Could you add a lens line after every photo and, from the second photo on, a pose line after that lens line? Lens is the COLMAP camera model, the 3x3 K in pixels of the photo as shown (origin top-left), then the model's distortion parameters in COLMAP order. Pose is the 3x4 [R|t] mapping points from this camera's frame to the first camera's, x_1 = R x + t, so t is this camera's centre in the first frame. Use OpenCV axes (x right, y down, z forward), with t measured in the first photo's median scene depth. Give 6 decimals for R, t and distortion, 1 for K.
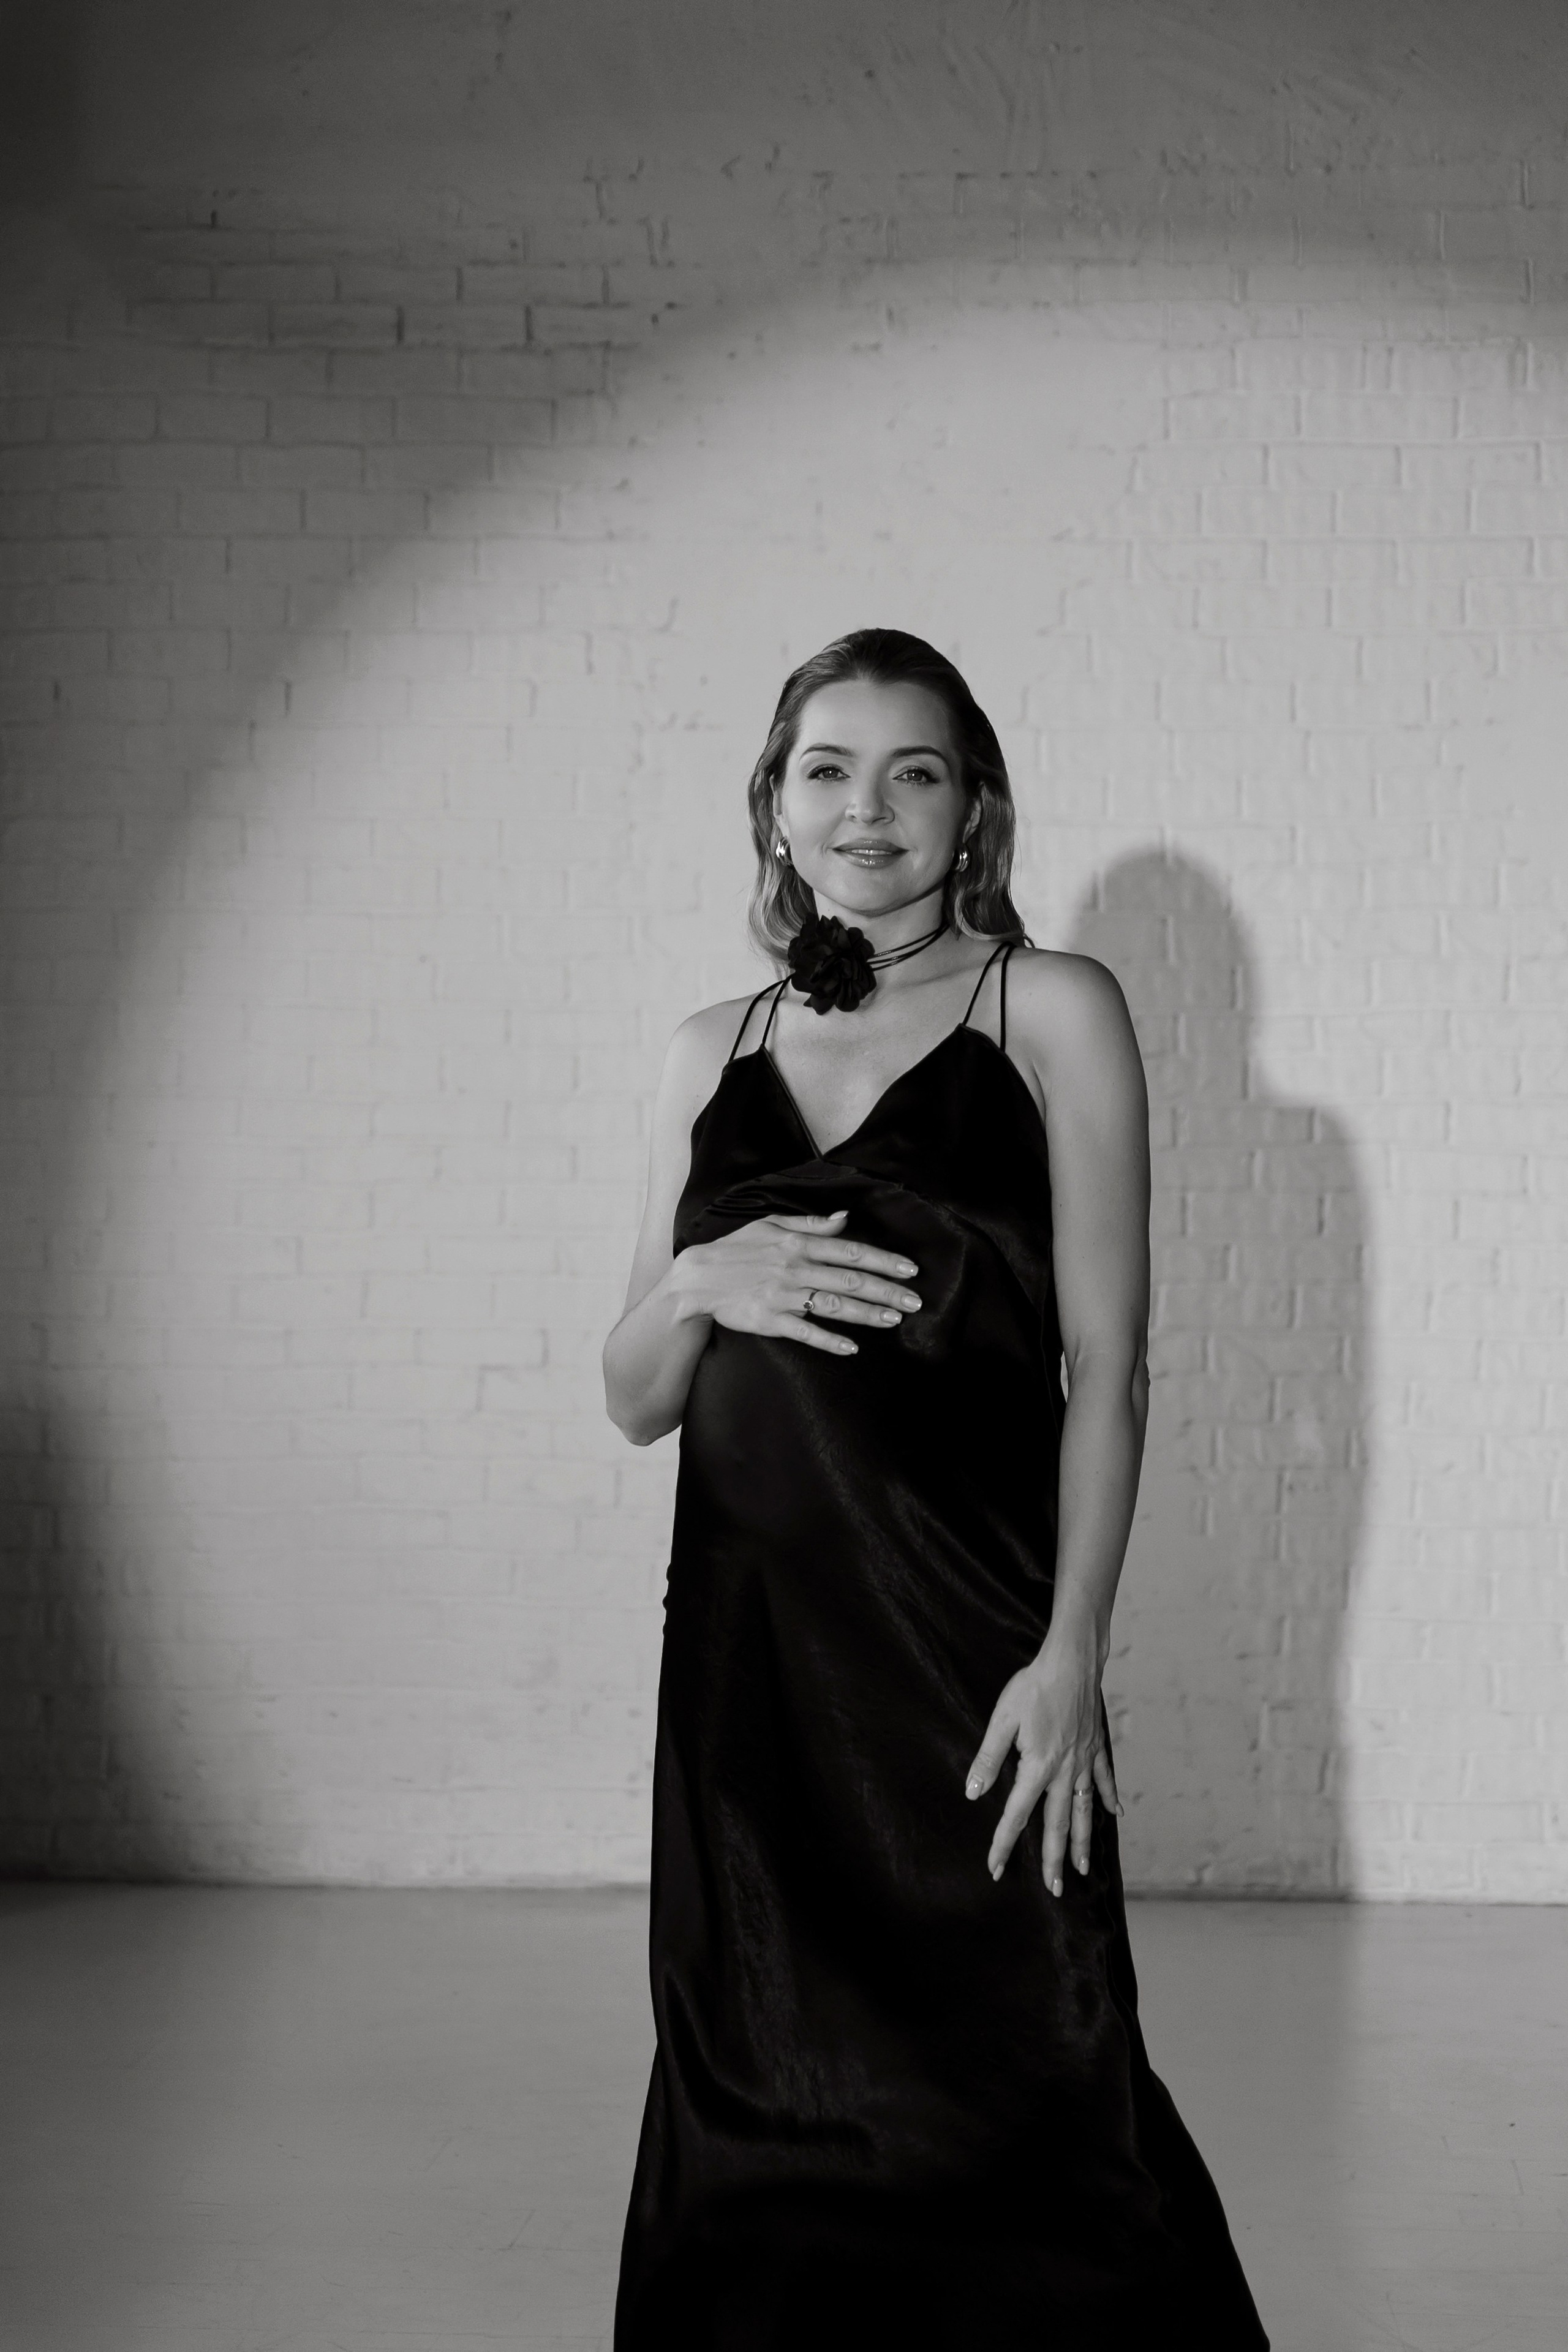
lens RADIAL K [[4182.9, 0, 824.7], [0, 4182.9, 1150.0], [0, 0, 1]] dist [0.027914, 0.000000]
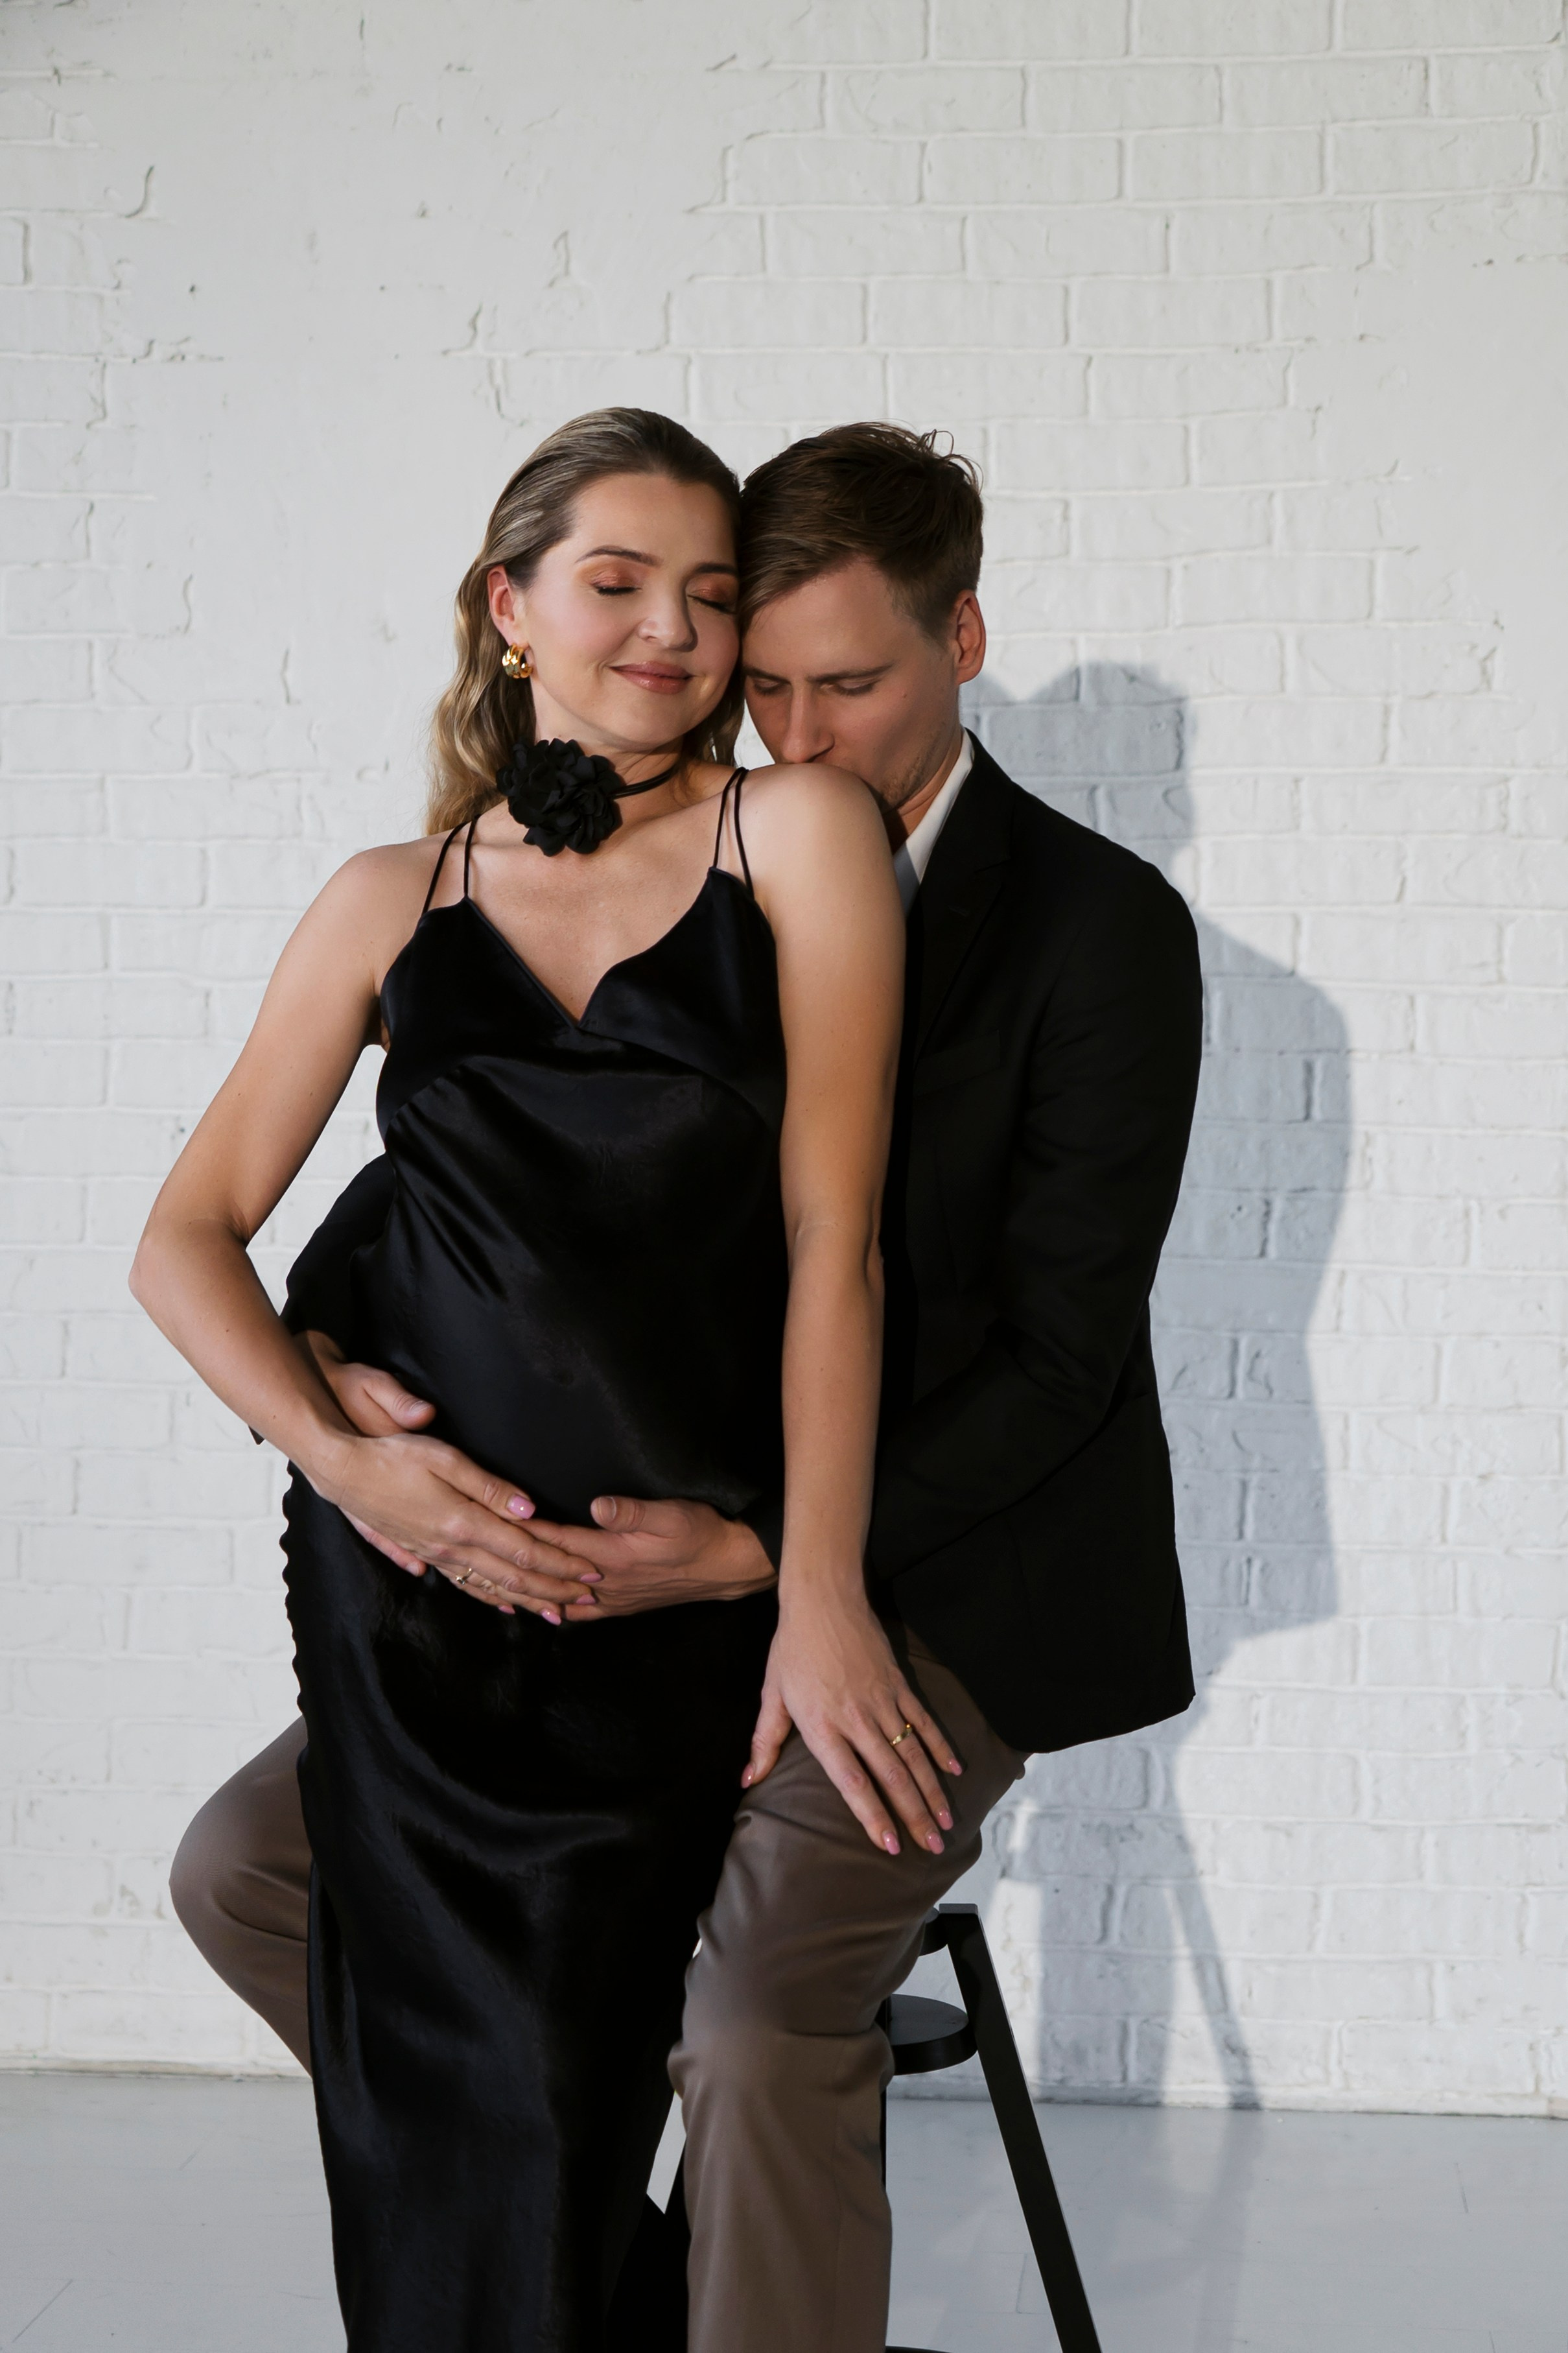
lens RADIAL K [[3686.8, 0, 829.5], [0, 3686.8, 1189.2], [0, 0, 1]] dist [0.004044, 0.000000]
pose [[0.999675, 0.001899, -0.025412, 0.089433], [-0.001366, 0.999779, 0.020968, 0.019985], [0.025446, -0.020927, 0.999457, 0.410087]]
